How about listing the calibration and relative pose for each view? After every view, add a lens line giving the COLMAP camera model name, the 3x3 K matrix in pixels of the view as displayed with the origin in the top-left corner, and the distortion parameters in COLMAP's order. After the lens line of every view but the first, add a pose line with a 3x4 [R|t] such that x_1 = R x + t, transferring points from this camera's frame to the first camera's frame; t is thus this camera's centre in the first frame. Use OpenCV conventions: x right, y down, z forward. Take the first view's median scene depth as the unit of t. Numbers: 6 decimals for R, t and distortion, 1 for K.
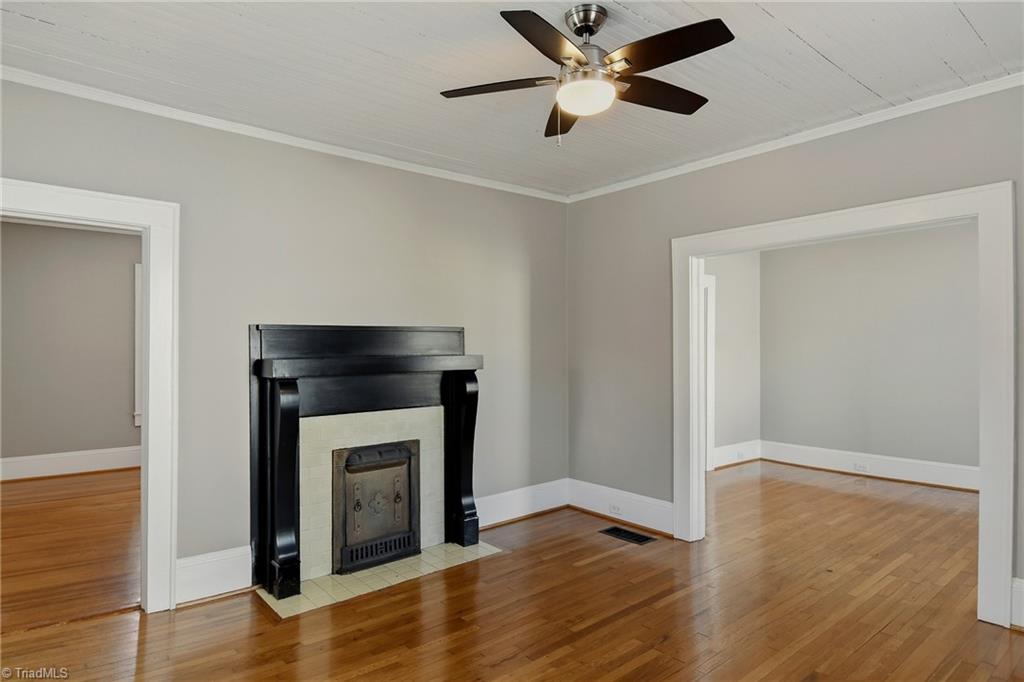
lens RADIAL K [[579.2, 0, 511.3], [0, 579.2, 344.9], [0, 0, 1]] dist [0.000012, -0.000612]
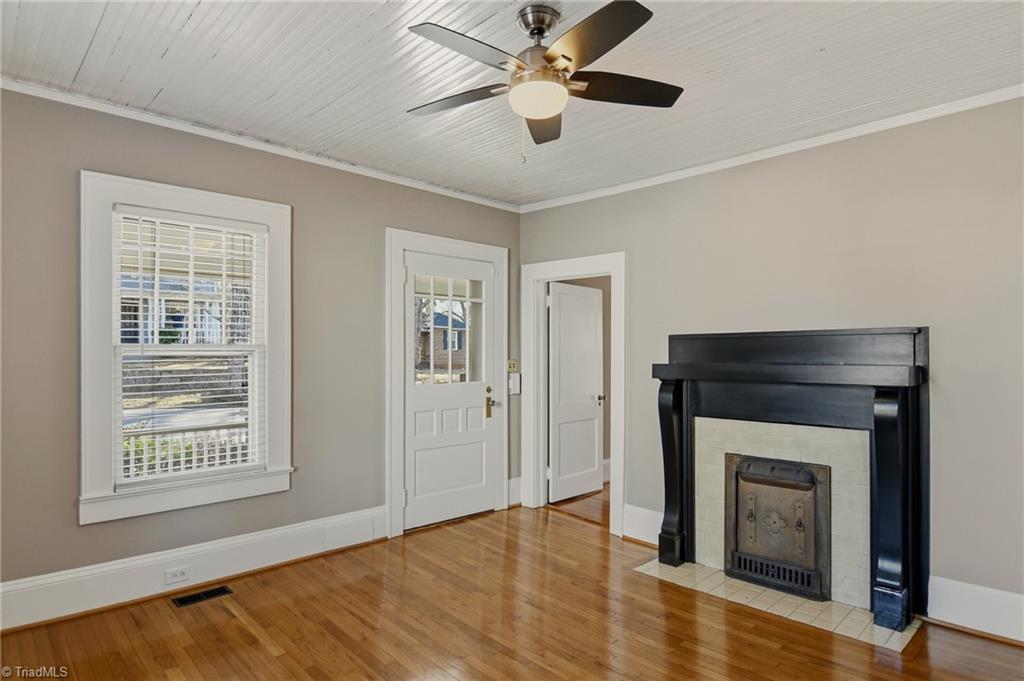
lens RADIAL K [[579.2, 0, 525.9], [0, 579.2, 351.7], [0, 0, 1]] dist [0.000012, -0.000612]
pose [[0.084981, -0.000410, -0.996382, 0.670866], [0.000830, 1.000000, -0.000341, 0.000192], [0.996382, -0.000798, 0.084981, 0.534459]]
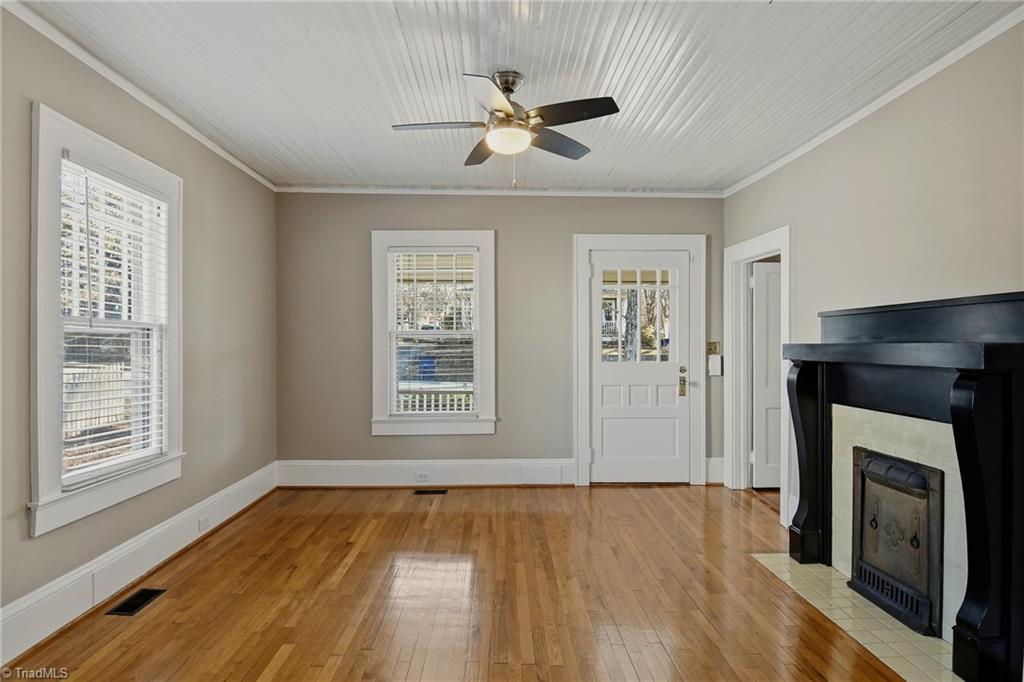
lens RADIAL K [[557.9, 0, 507.6], [0, 557.9, 342.5], [0, 0, 1]] dist [0.004789, -0.008832]
pose [[-0.608388, 0.003192, -0.793633, 0.686928], [0.003967, 0.999992, 0.000981, 0.016967], [0.793630, -0.002552, -0.608396, 1.063487]]
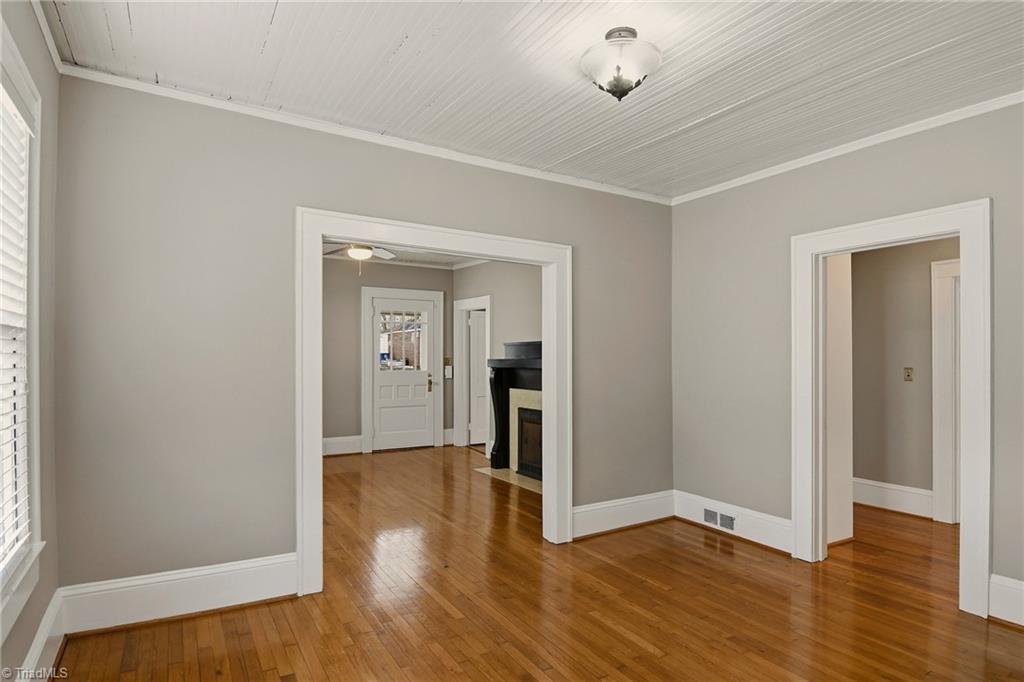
lens RADIAL K [[557.9, 0, 513.6], [0, 557.9, 343.7], [0, 0, 1]] dist [0.004789, -0.008832]
pose [[-0.131325, -0.019251, -0.991152, 1.484501], [0.006250, 0.999775, -0.020247, 0.009709], [0.991320, -0.008854, -0.131175, 1.187776]]
